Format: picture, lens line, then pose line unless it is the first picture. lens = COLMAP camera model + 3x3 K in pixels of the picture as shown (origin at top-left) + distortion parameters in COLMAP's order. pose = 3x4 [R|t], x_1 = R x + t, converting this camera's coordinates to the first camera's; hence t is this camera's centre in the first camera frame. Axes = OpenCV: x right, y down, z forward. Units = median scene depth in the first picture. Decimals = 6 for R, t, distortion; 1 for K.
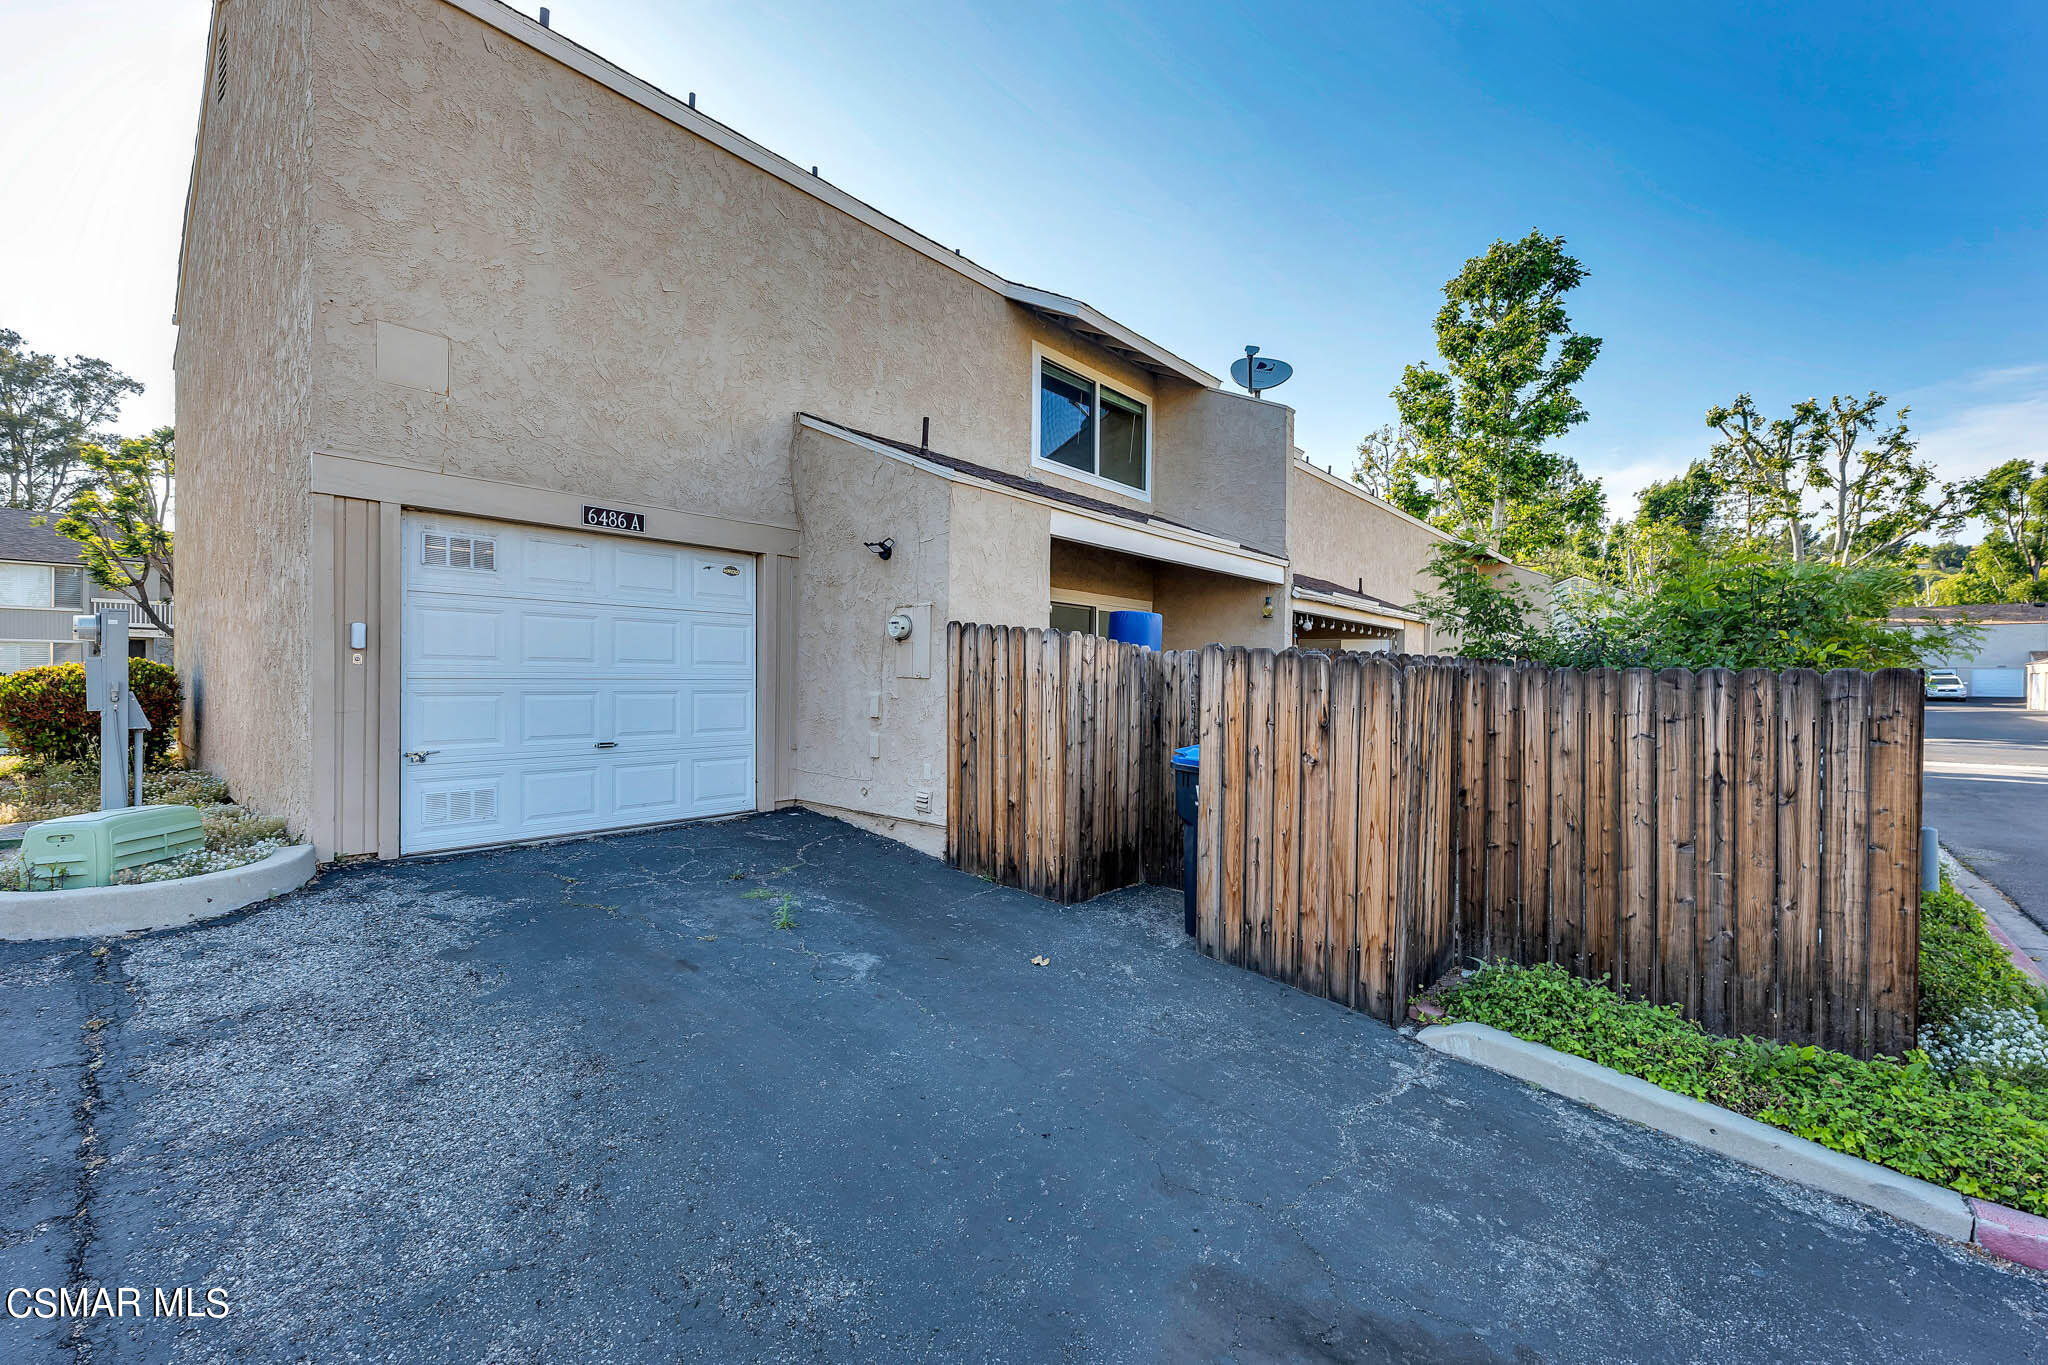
lens RADIAL K [[831.6, 0, 1027.7], [0, 831.6, 680.1], [0, 0, 1]] dist [0.007391, -0.000545]
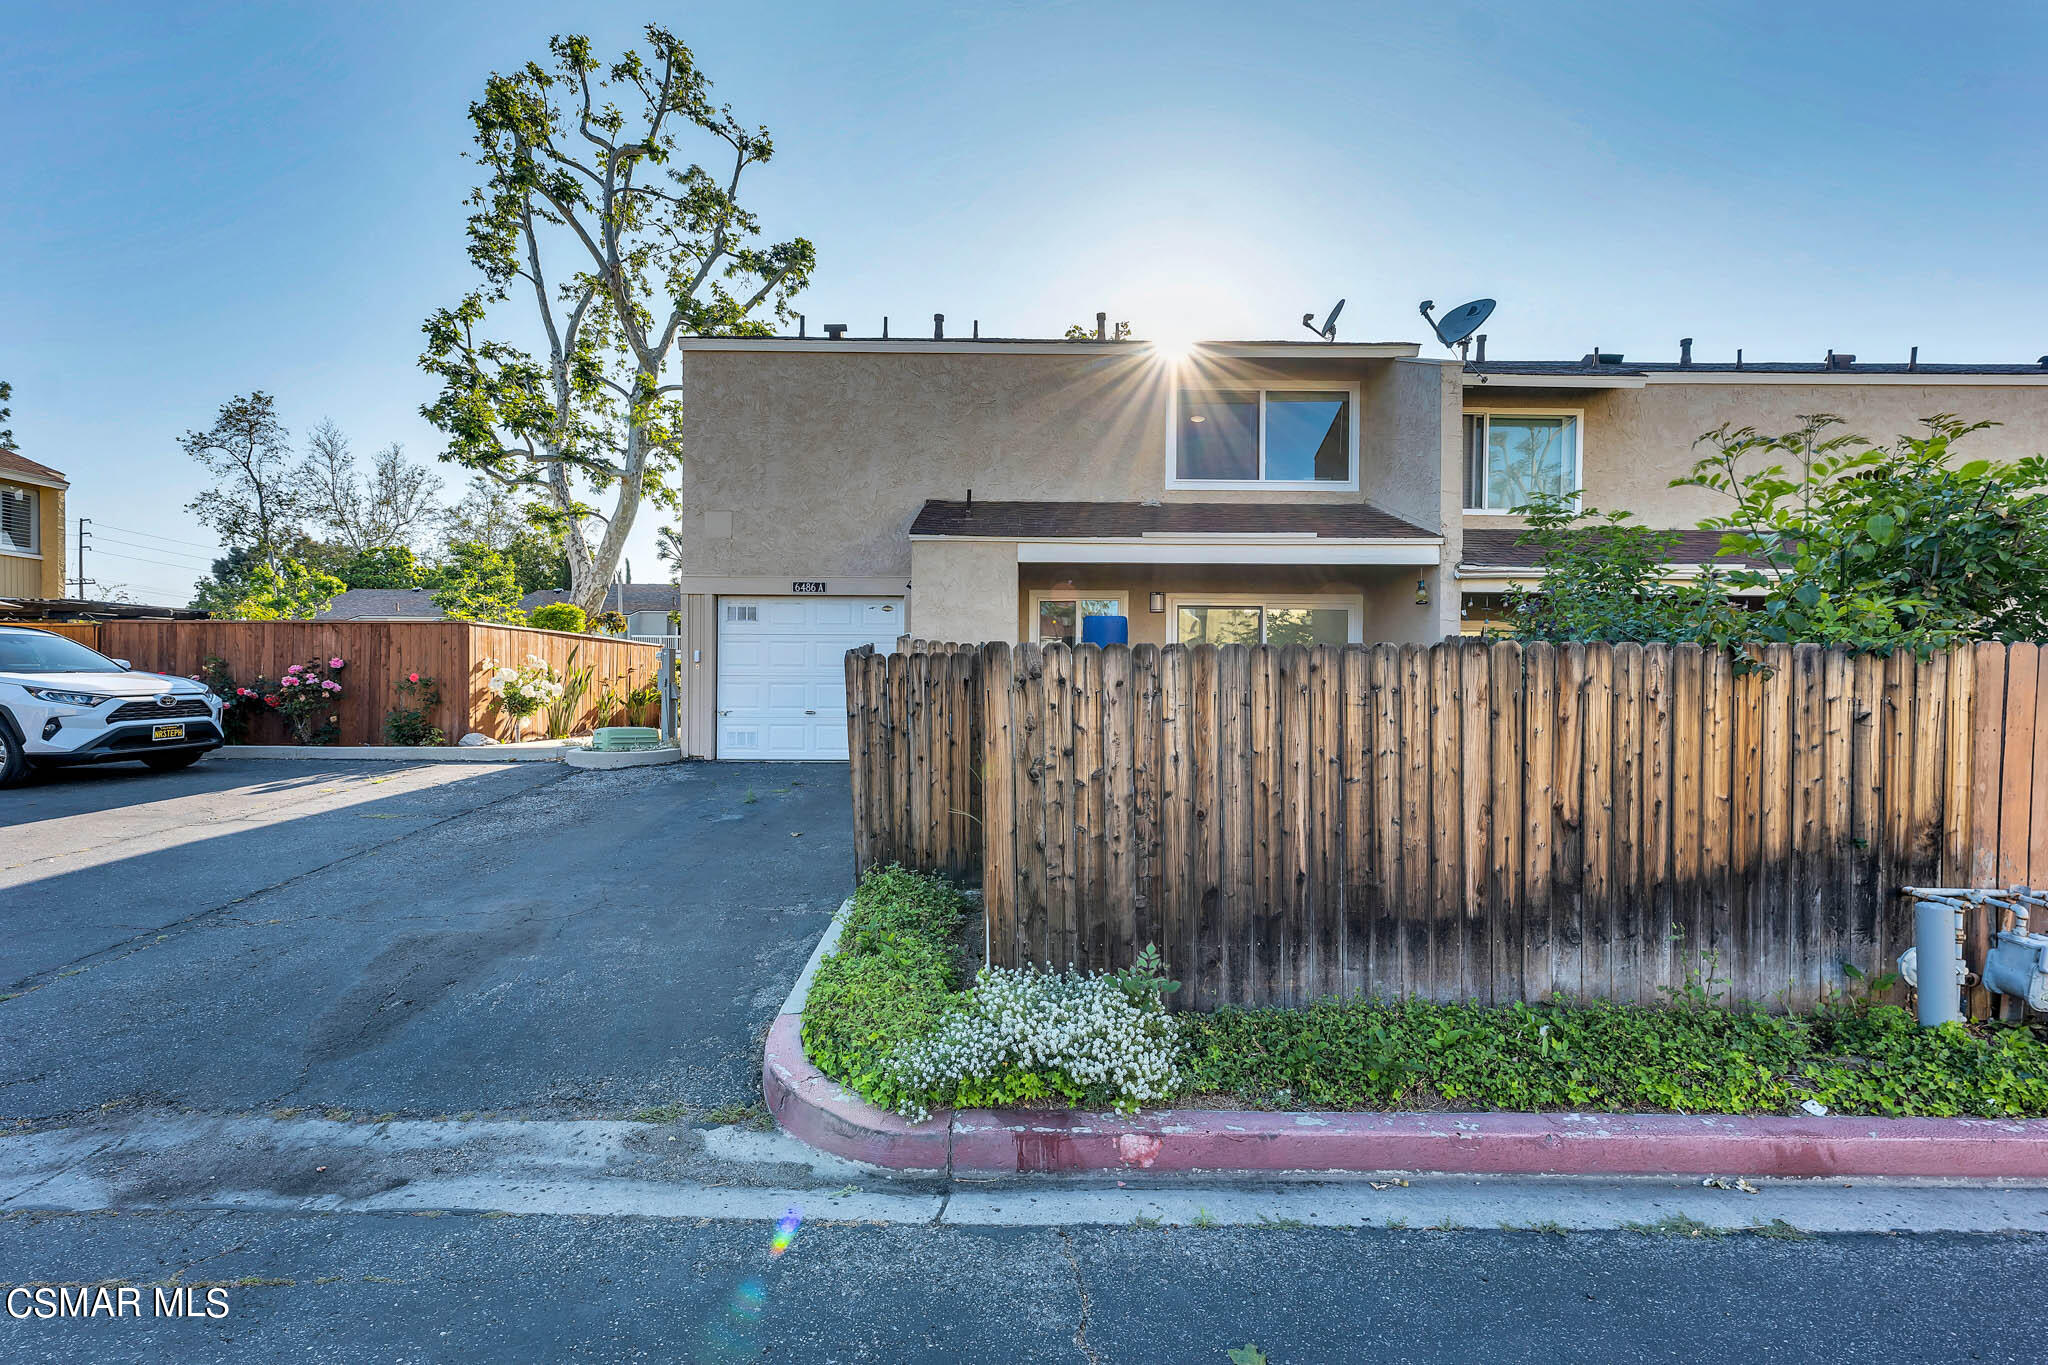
lens RADIAL K [[831.6, 0, 1019.9], [0, 831.6, 682.4], [0, 0, 1]] dist [0.007391, -0.000545]
pose [[0.656232, -0.005124, -0.754542, 1.138326], [-0.002638, 0.999955, -0.009085, 0.028057], [0.754555, 0.007953, 0.656189, 0.158325]]
